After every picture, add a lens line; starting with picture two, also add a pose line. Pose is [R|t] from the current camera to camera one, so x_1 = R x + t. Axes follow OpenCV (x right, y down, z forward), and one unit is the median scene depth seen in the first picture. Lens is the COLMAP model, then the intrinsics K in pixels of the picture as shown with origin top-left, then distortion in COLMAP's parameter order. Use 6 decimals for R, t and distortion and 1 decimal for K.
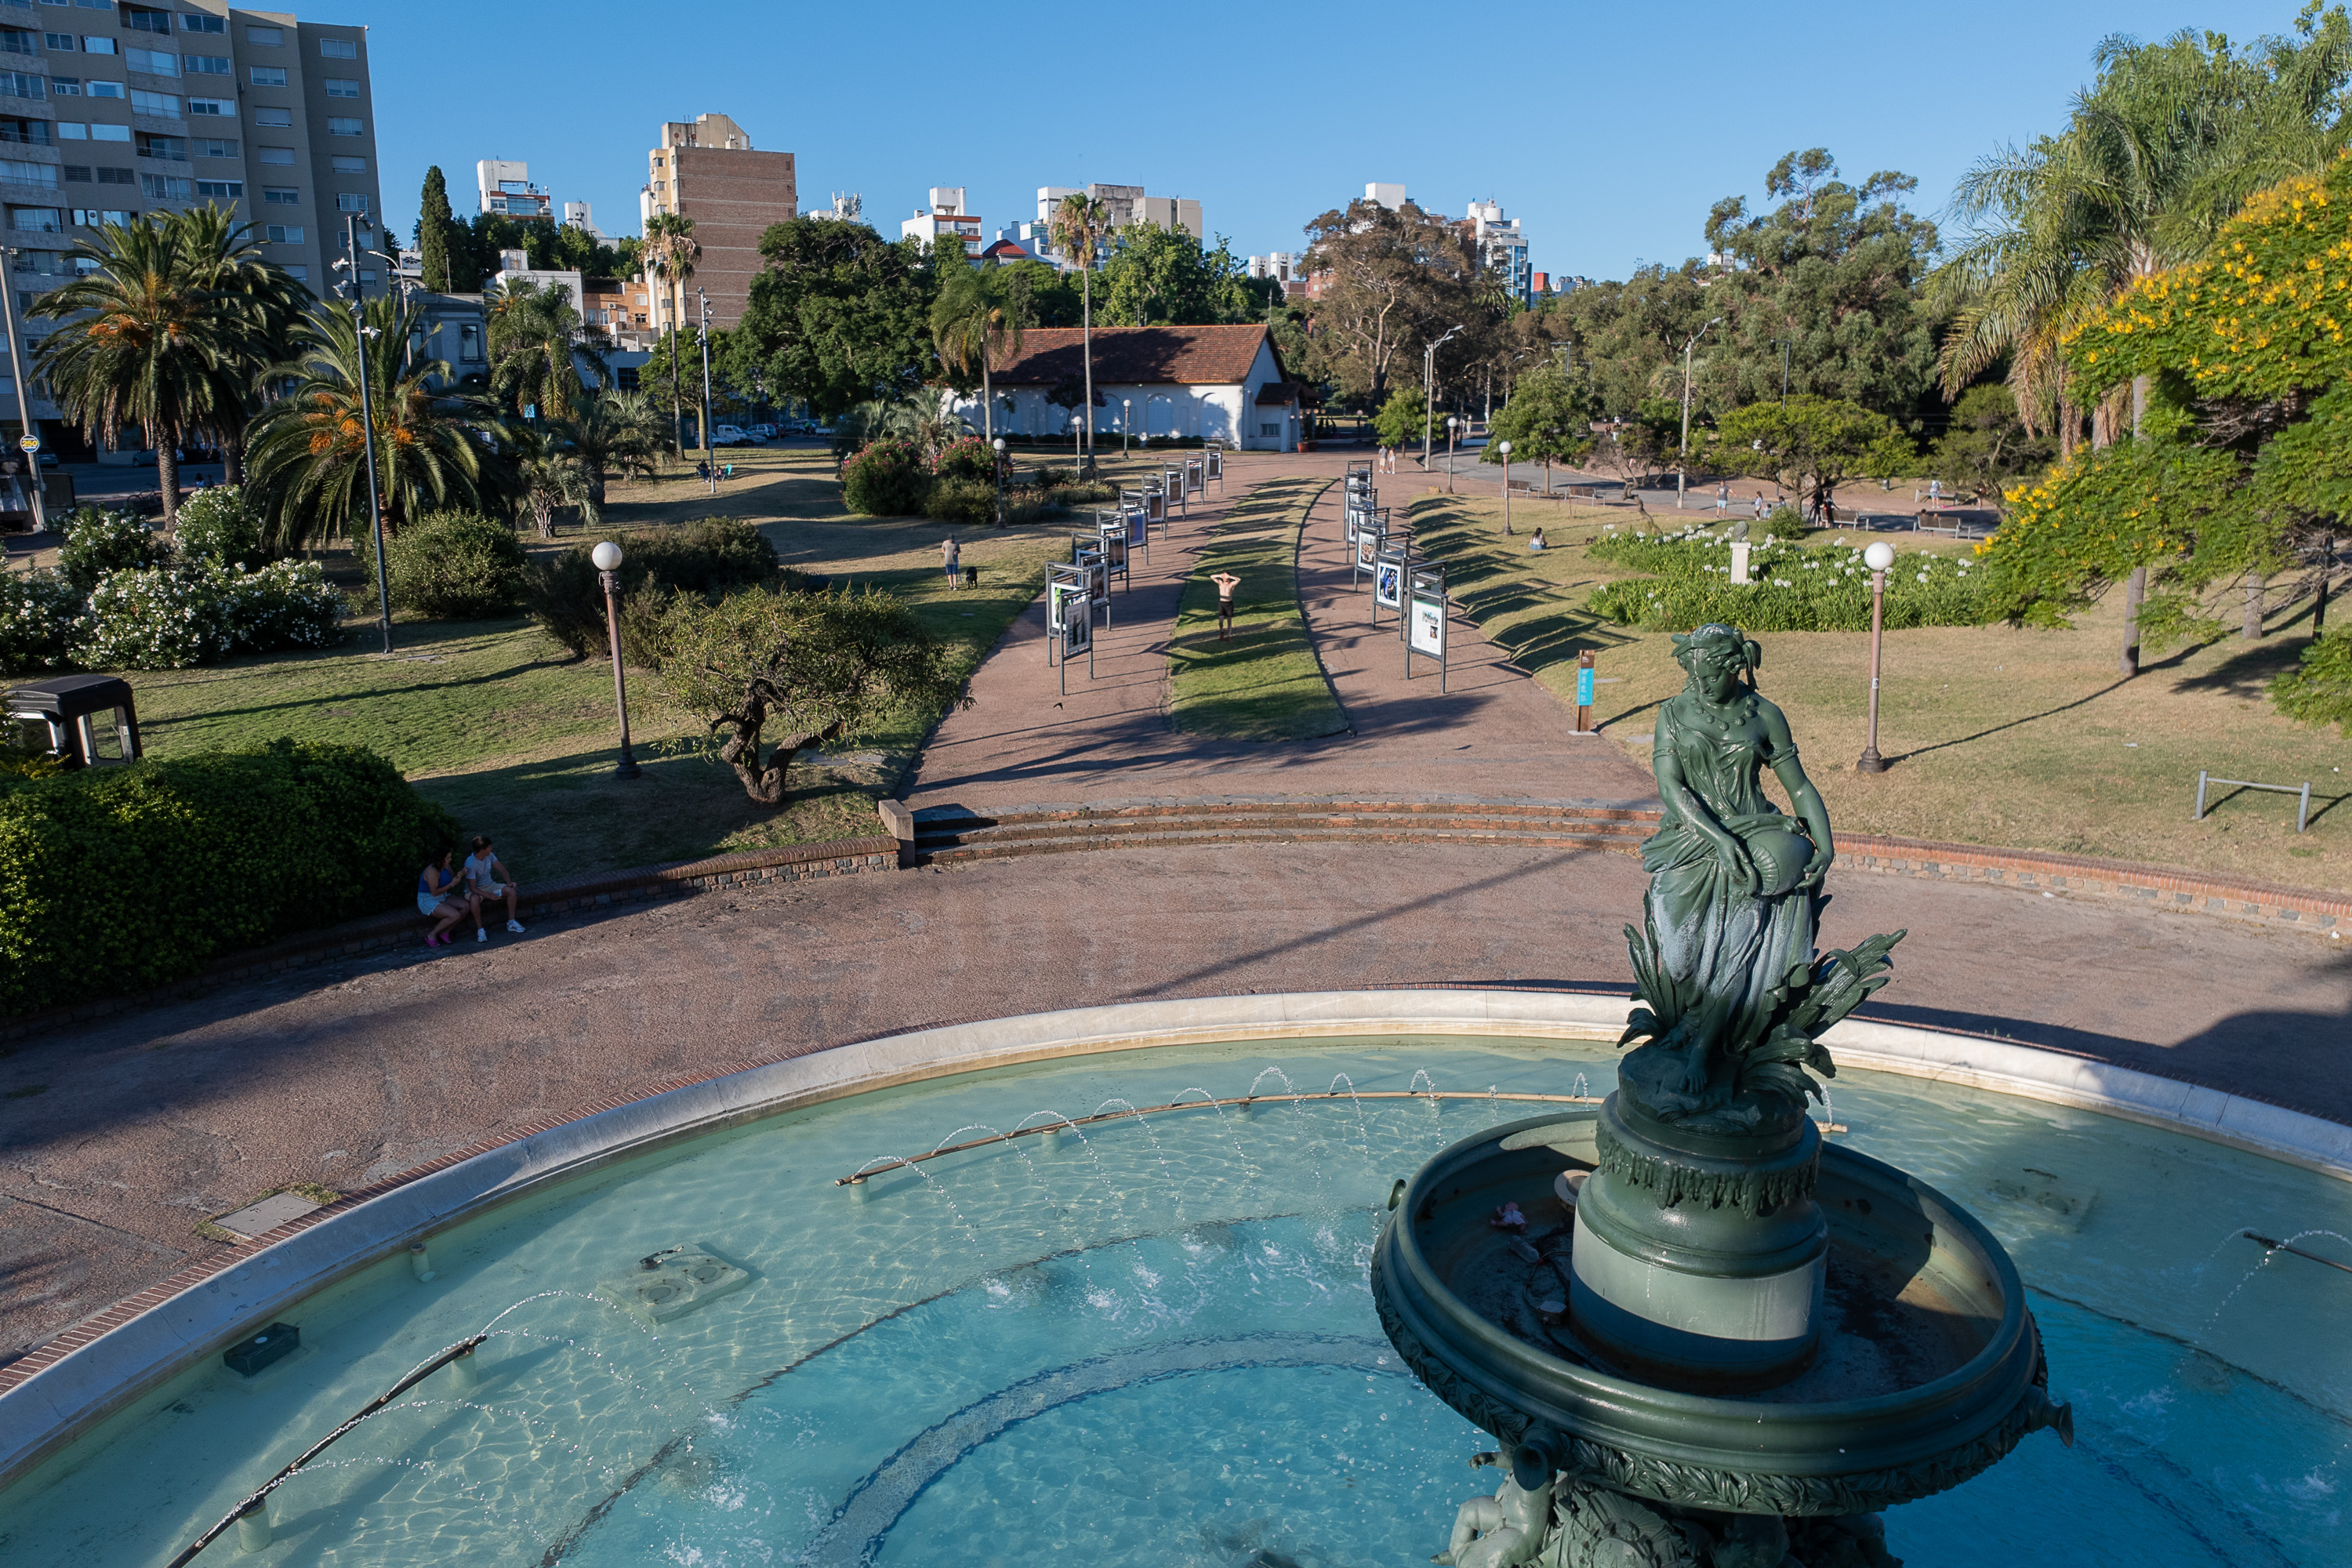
lens RADIAL K [[1689.5, 0, 1176.8], [0, 1689.5, 860.7], [0, 0, 1]] dist [-0.062117, 0.032725]
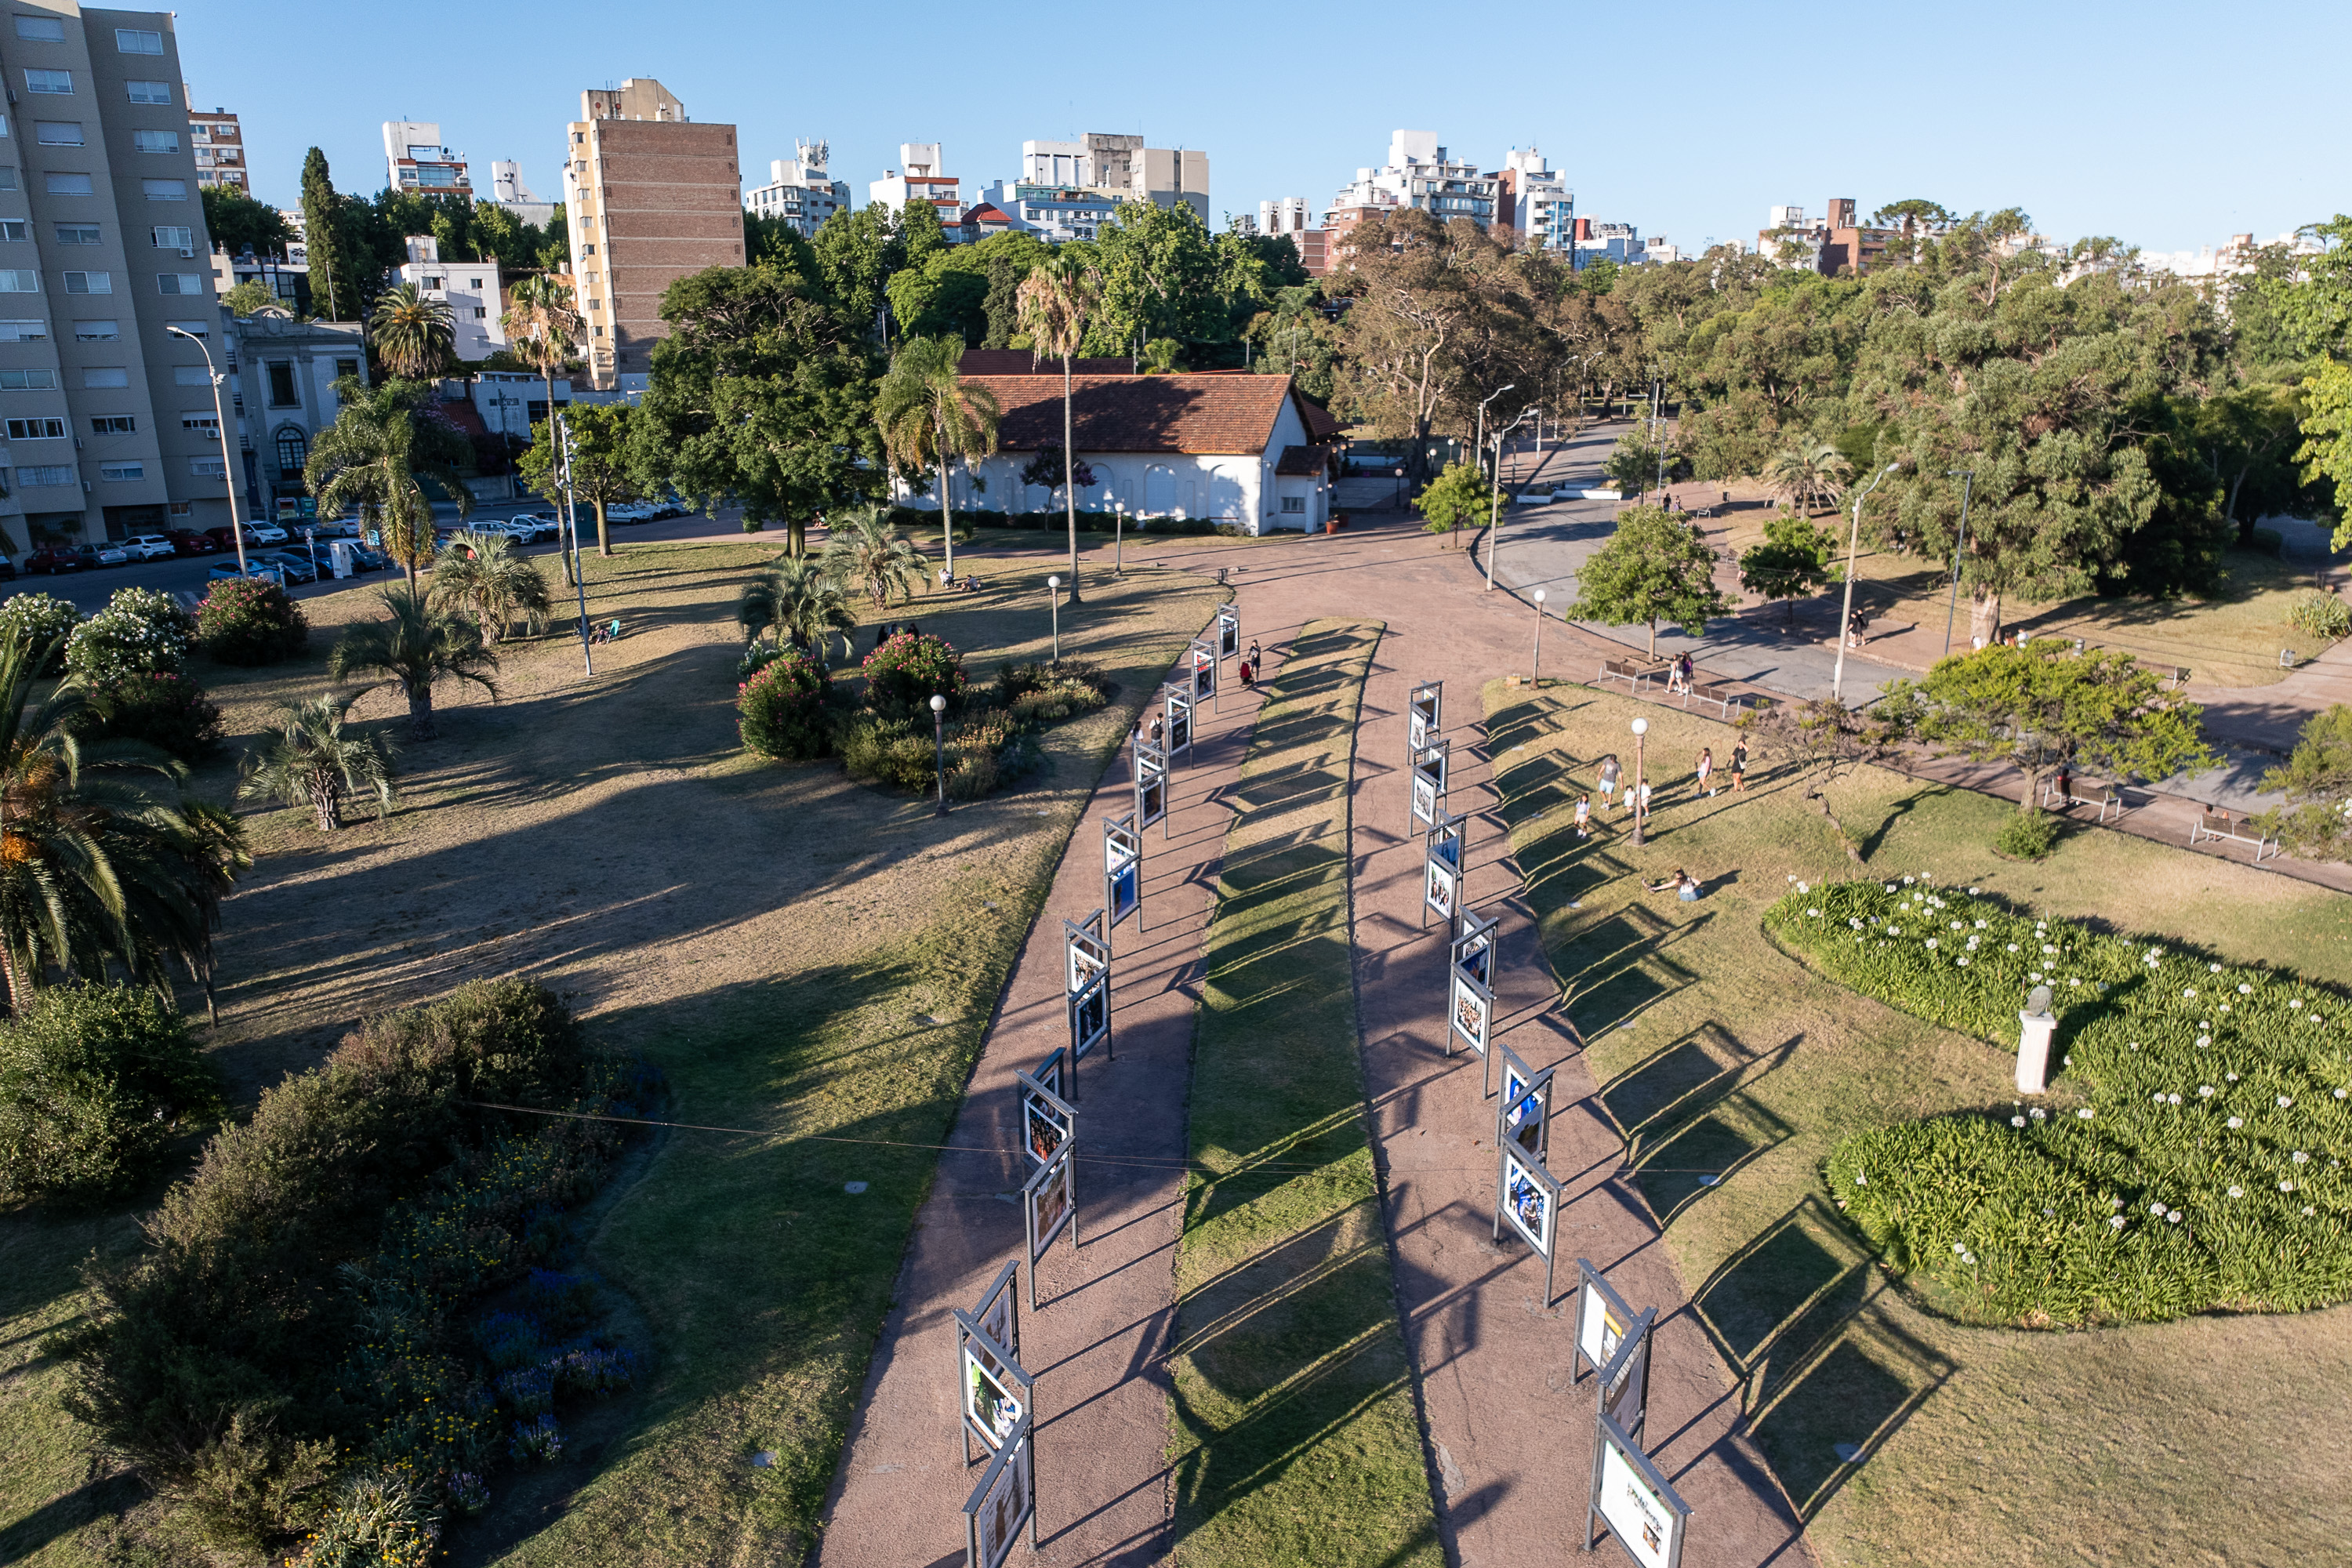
lens RADIAL K [[1689.5, 0, 1178.9], [0, 1689.5, 936.6], [0, 0, 1]] dist [-0.062117, 0.032725]
pose [[0.999992, -0.003216, -0.002212, -0.000038], [0.003410, 0.995505, 0.094649, -0.124919], [0.001898, -0.094656, 0.995508, 0.153273]]
